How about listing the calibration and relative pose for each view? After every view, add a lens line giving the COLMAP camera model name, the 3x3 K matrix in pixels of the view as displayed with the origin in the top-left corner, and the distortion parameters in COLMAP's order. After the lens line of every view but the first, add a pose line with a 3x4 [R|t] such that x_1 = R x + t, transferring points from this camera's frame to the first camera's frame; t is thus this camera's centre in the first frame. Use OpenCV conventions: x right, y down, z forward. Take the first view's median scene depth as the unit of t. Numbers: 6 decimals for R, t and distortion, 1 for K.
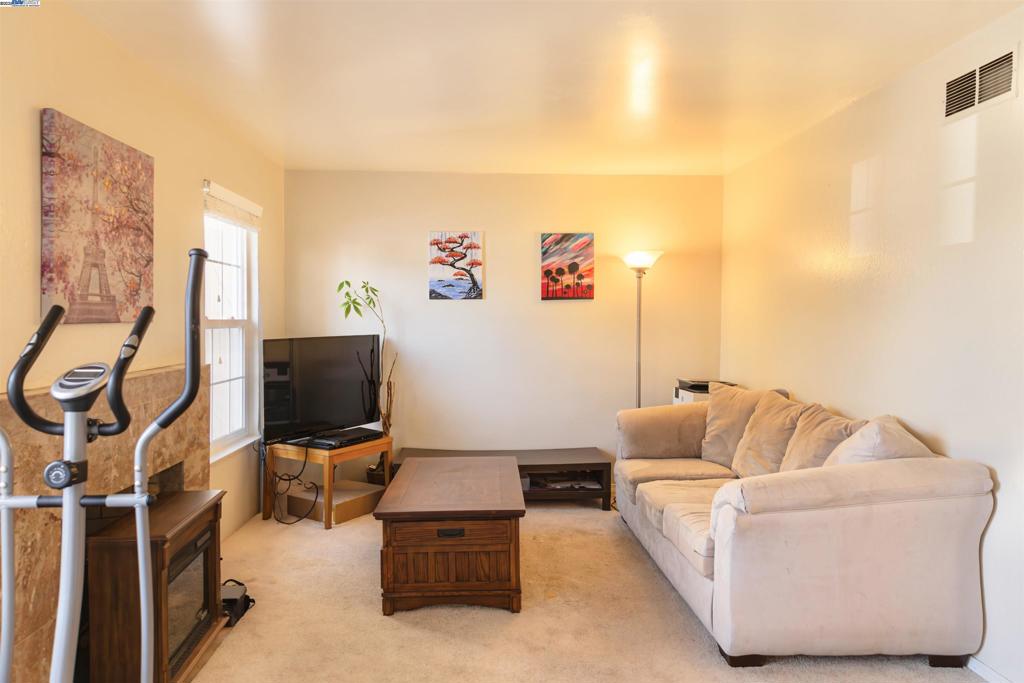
lens RADIAL K [[696.0, 0, 500.1], [0, 696.0, 340.8], [0, 0, 1]] dist [0.018105, -0.003976]
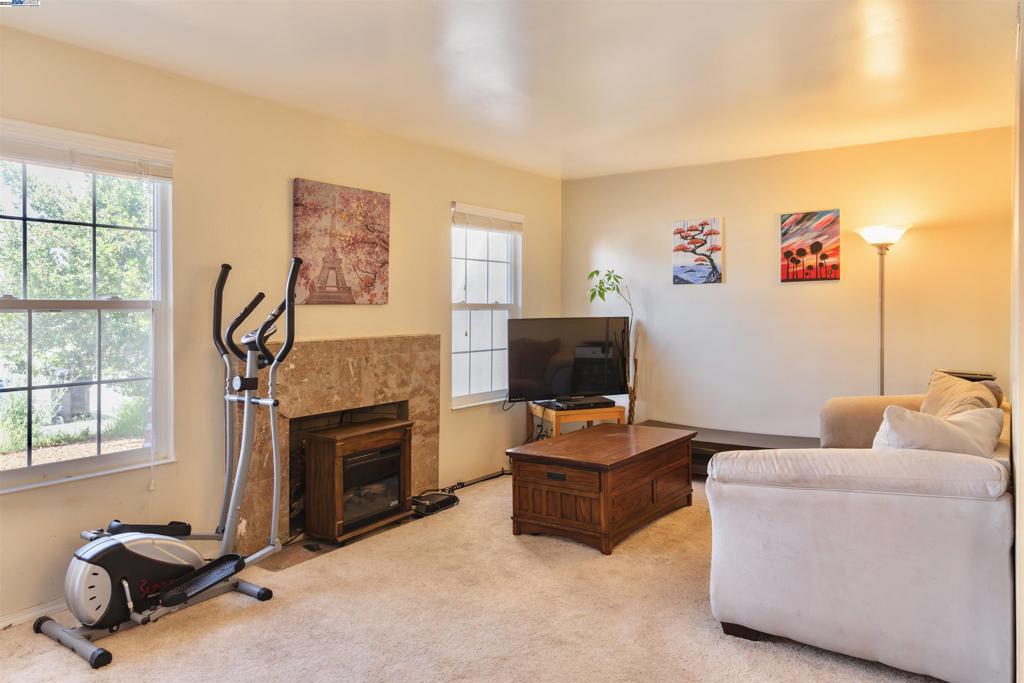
lens RADIAL K [[697.6, 0, 512.9], [0, 697.6, 309.8], [0, 0, 1]] dist [0.016048, -0.000906]
pose [[0.794291, -0.002723, -0.607532, 0.429633], [-0.015264, 0.999585, -0.024437, 0.012245], [0.607346, 0.028683, 0.793920, -0.013133]]
